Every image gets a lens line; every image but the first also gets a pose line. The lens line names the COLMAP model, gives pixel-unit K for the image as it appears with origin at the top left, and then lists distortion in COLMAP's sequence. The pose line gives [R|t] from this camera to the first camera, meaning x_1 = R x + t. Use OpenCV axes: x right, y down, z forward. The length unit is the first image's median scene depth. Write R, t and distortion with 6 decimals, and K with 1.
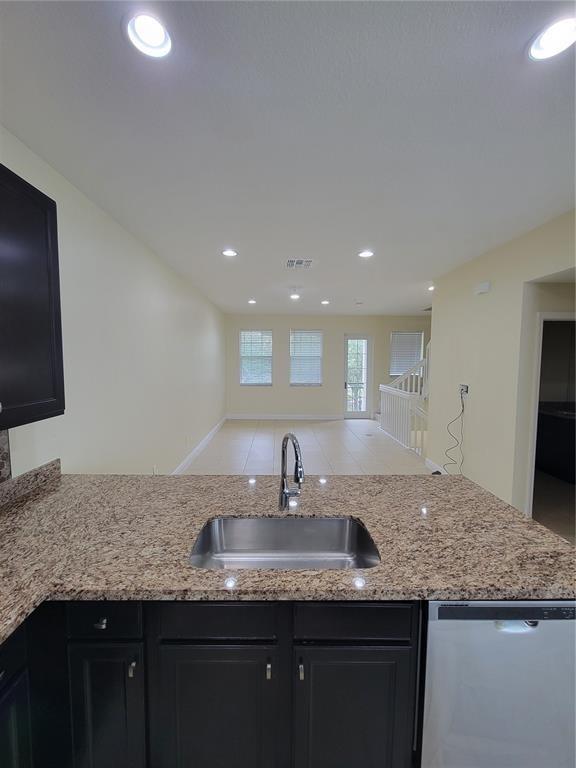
lens RADIAL K [[316.3, 0, 280.2], [0, 316.3, 380.1], [0, 0, 1]] dist [0.003476, 0.000935]
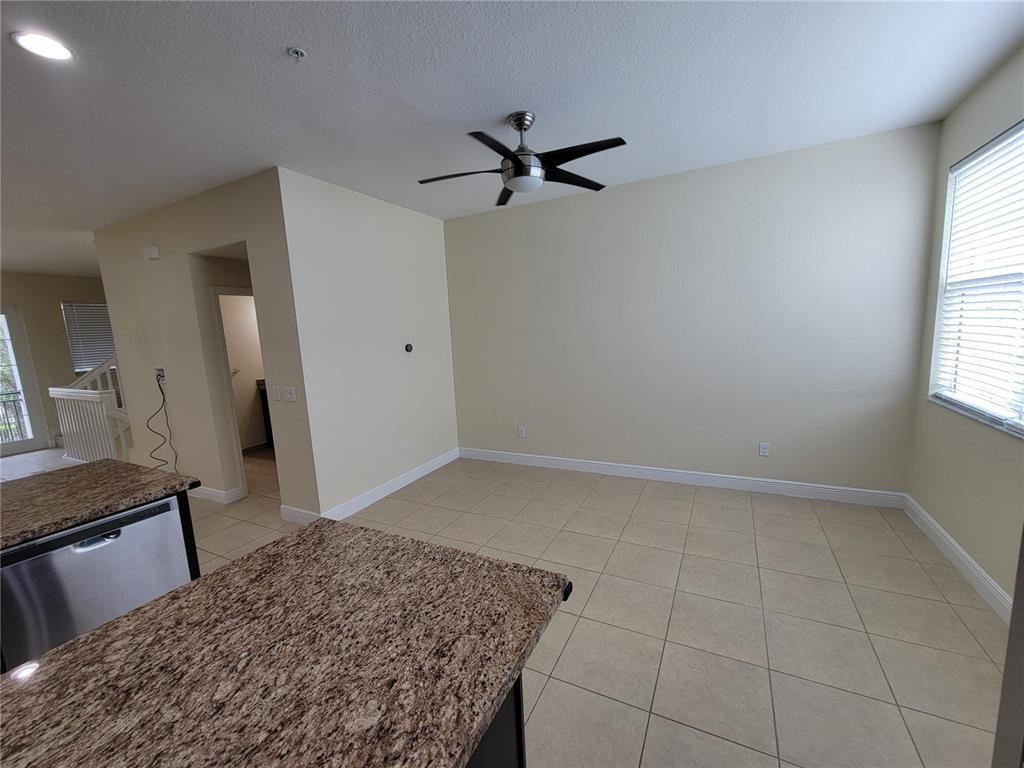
lens RADIAL K [[421.7, 0, 502.8], [0, 421.7, 391.2], [0, 0, 1]] dist [0.003476, 0.000935]
pose [[0.476612, -0.155564, 0.865240, 0.025377], [0.112865, 0.986902, 0.115267, 0.029508], [-0.871839, 0.042718, 0.487927, -0.208096]]
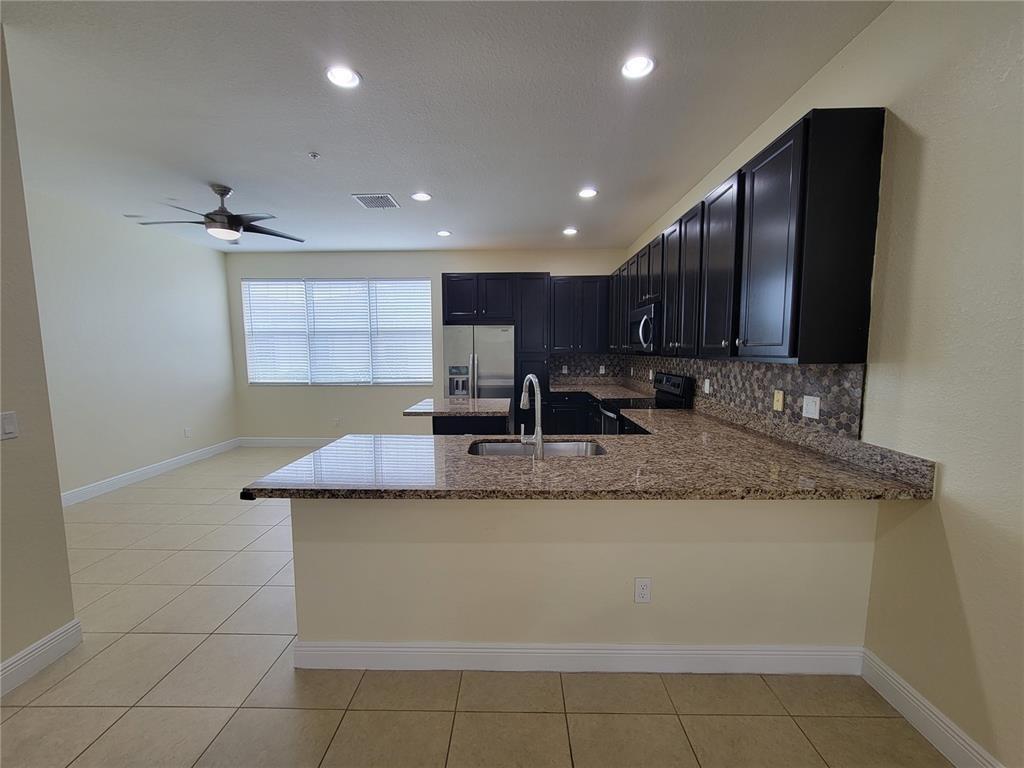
lens RADIAL K [[421.7, 0, 513.1], [0, 421.7, 387.6], [0, 0, 1]] dist [0.003476, 0.000935]
pose [[-0.999835, -0.000061, 0.018158, 0.016206], [0.002844, 0.987120, 0.159958, -0.003741], [-0.017934, 0.159984, -0.986957, 0.557380]]
